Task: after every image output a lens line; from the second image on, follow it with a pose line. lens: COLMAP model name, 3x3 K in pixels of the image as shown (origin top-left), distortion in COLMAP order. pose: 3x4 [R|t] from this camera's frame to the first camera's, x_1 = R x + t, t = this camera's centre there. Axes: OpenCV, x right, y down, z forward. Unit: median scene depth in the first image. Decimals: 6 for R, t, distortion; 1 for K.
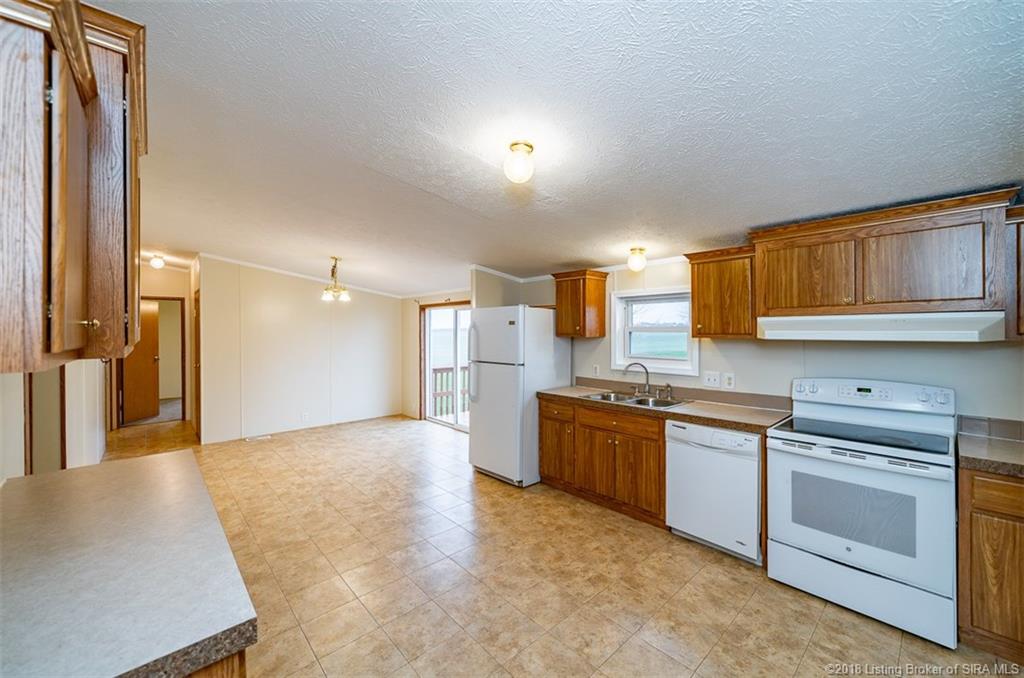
lens RADIAL K [[400.2, 0, 511.9], [0, 400.2, 331.7], [0, 0, 1]] dist [-0.002125, -0.000129]
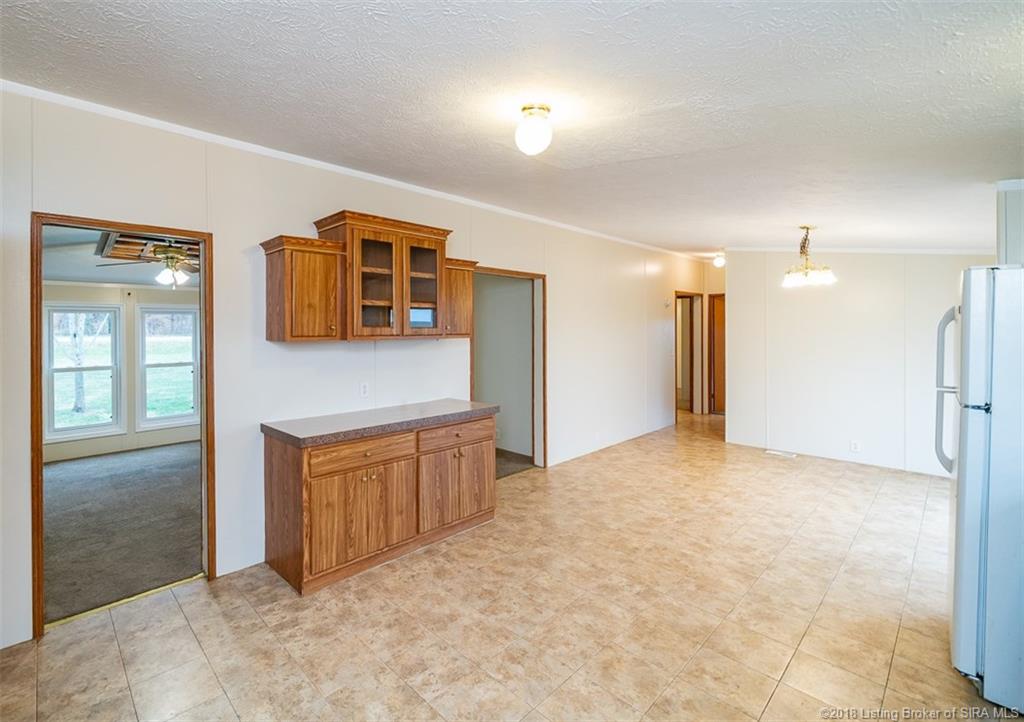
lens RADIAL K [[458.8, 0, 431.7], [0, 458.8, 329.3], [0, 0, 1]] dist [-0.003630, 0.000133]
pose [[-0.027470, 0.005124, -0.999609, 0.585127], [0.002809, 0.999983, 0.005049, -0.005456], [0.999619, -0.002669, -0.027484, 0.481441]]
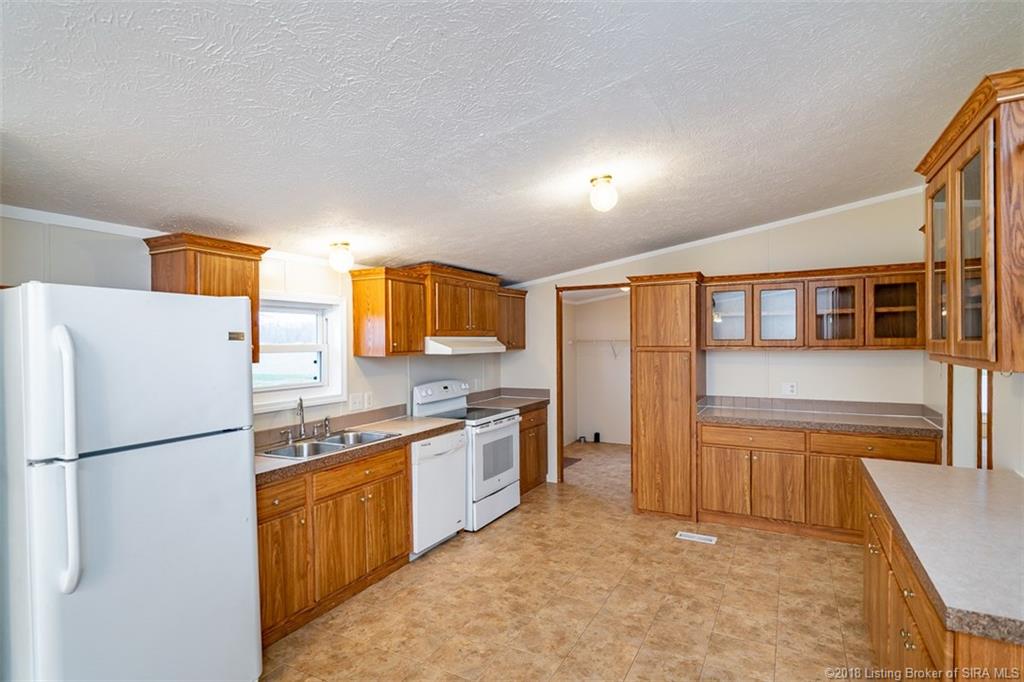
lens RADIAL K [[516.0, 0, 520.1], [0, 516.0, 346.0], [0, 0, 1]] dist [0.002148, 0.000395]
pose [[-0.342914, 0.000085, 0.939367, -0.725232], [0.016682, 0.999843, 0.006000, -0.010378], [-0.939219, 0.017728, -0.342861, 1.010068]]
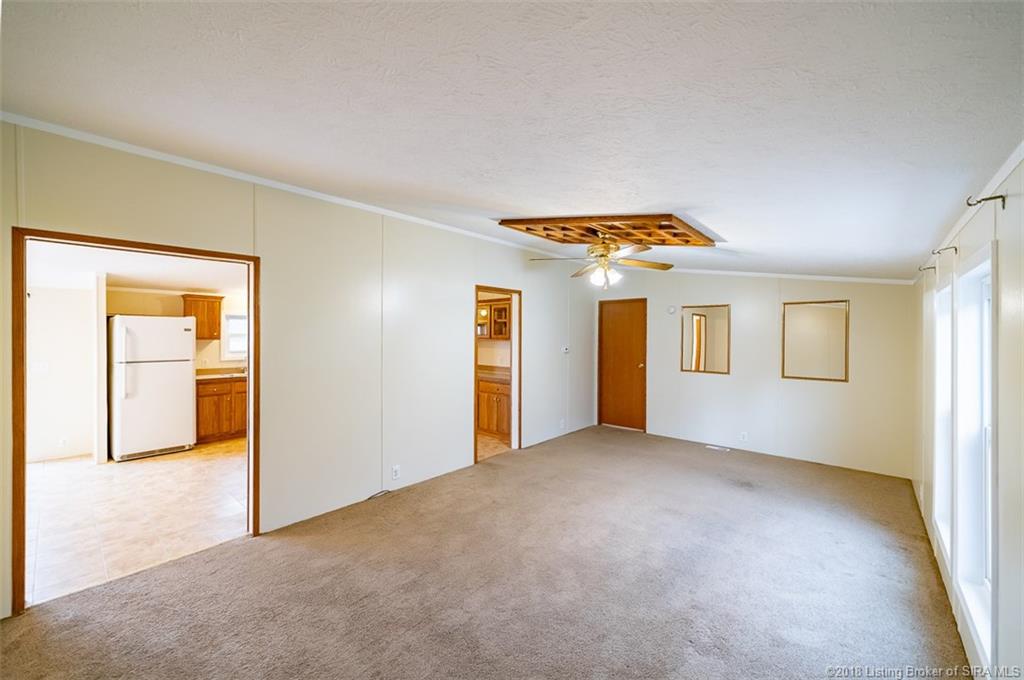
lens RADIAL K [[401.4, 0, 512.0], [0, 401.4, 340.0], [0, 0, 1]] dist [-0.000631, -0.000013]
pose [[-0.111437, -0.005747, 0.993755, -1.658028], [0.000926, 0.999982, 0.005887, 0.006279], [-0.993771, 0.001576, -0.111430, 0.061823]]
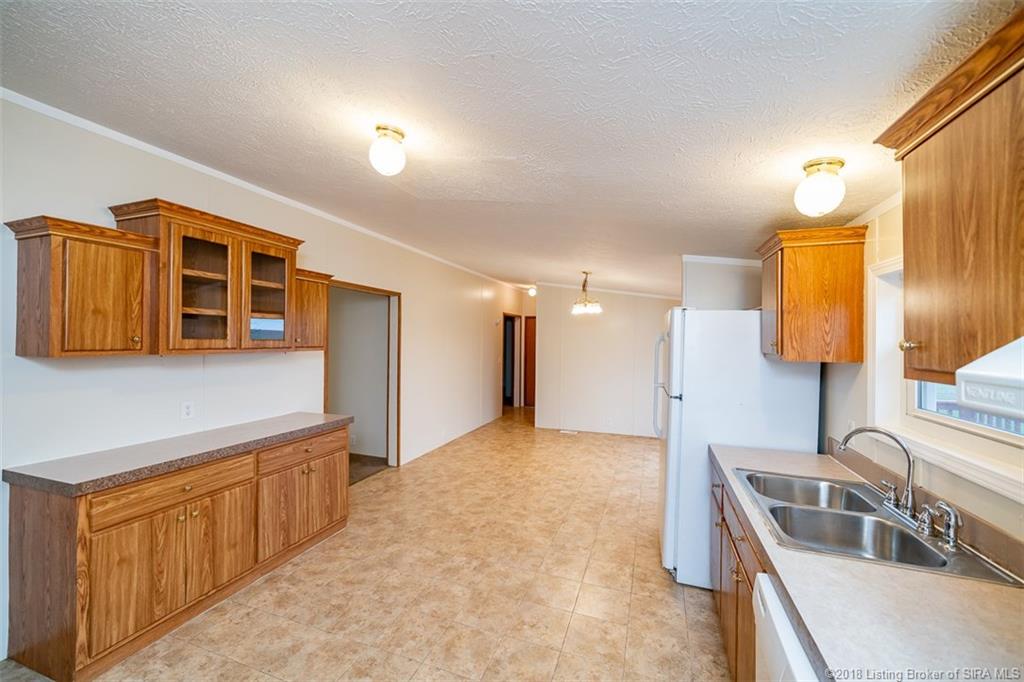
lens RADIAL K [[394.9, 0, 510.1], [0, 394.9, 340.3], [0, 0, 1]] dist [-0.001738, -0.000192]
pose [[0.464488, 0.008802, -0.885536, 0.530934], [-0.012340, 0.999918, 0.003466, -0.012684], [0.885493, 0.009317, 0.464558, 0.499639]]
